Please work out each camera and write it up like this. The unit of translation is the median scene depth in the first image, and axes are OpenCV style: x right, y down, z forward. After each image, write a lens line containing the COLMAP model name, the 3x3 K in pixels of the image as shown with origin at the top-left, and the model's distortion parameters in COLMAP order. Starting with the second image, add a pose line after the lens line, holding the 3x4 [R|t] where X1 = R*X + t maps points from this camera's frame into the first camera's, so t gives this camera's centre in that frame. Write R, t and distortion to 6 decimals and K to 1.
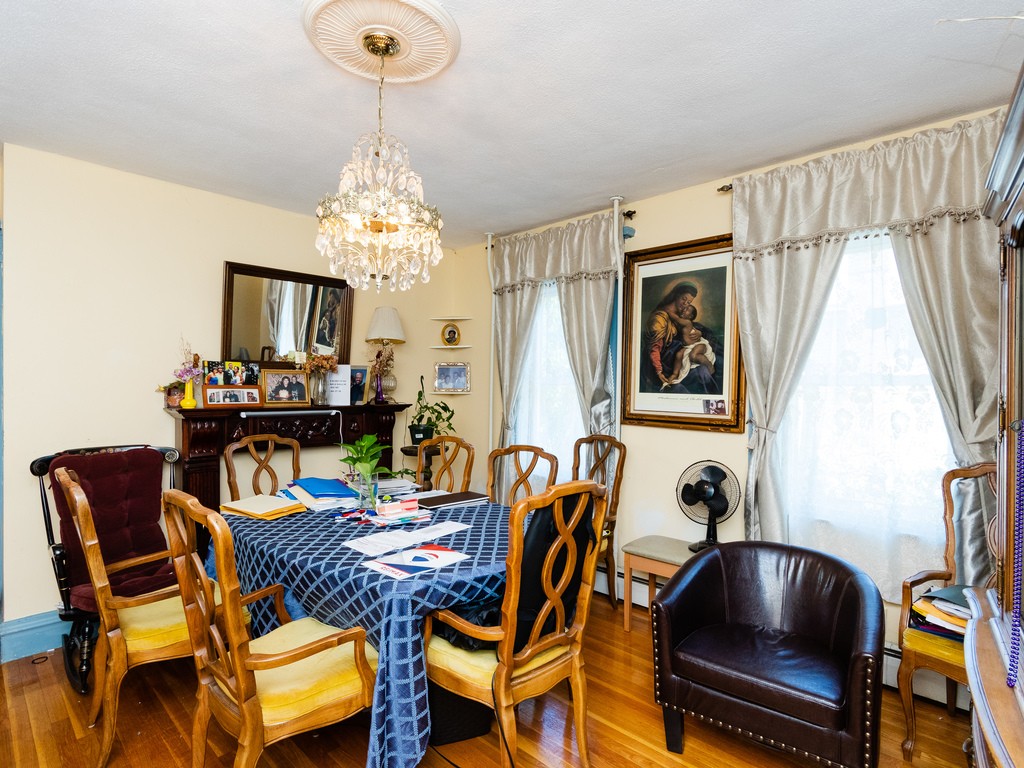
lens RADIAL K [[543.0, 0, 504.9], [0, 543.0, 382.6], [0, 0, 1]] dist [-0.000361, 0.000262]
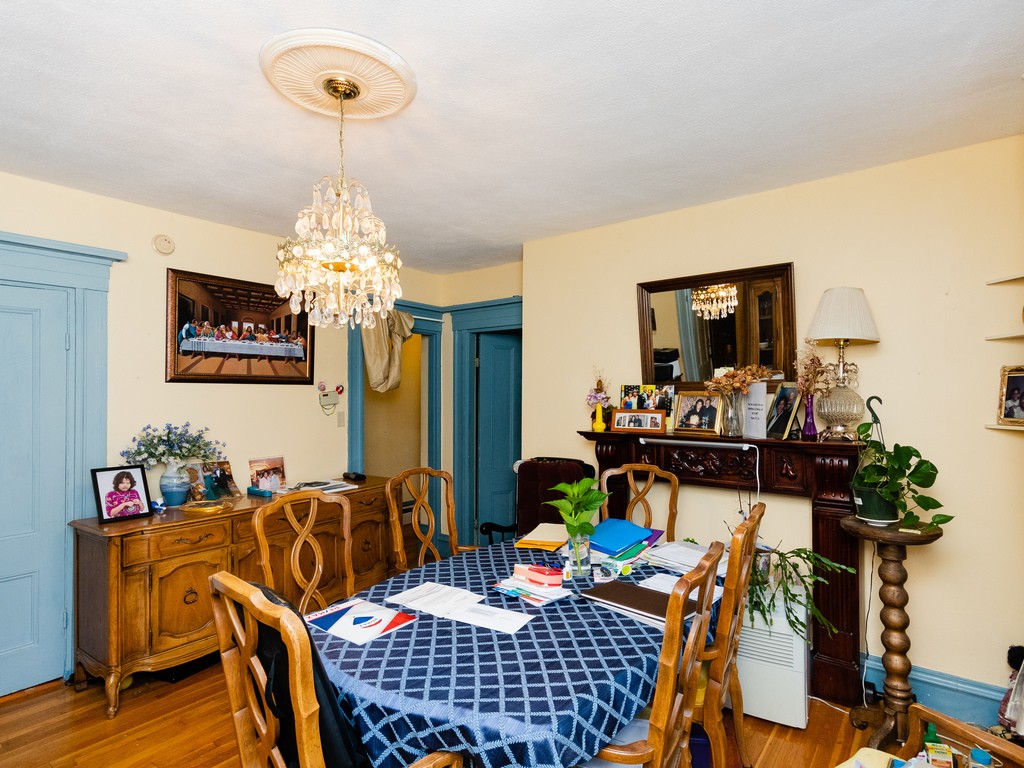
lens RADIAL K [[543.0, 0, 506.0], [0, 543.0, 388.8], [0, 0, 1]] dist [-0.000361, 0.000262]
pose [[0.113747, -0.015475, -0.993389, 0.440916], [0.017943, 0.999748, -0.013520, -0.023517], [0.993348, -0.016286, 0.113996, 0.654690]]
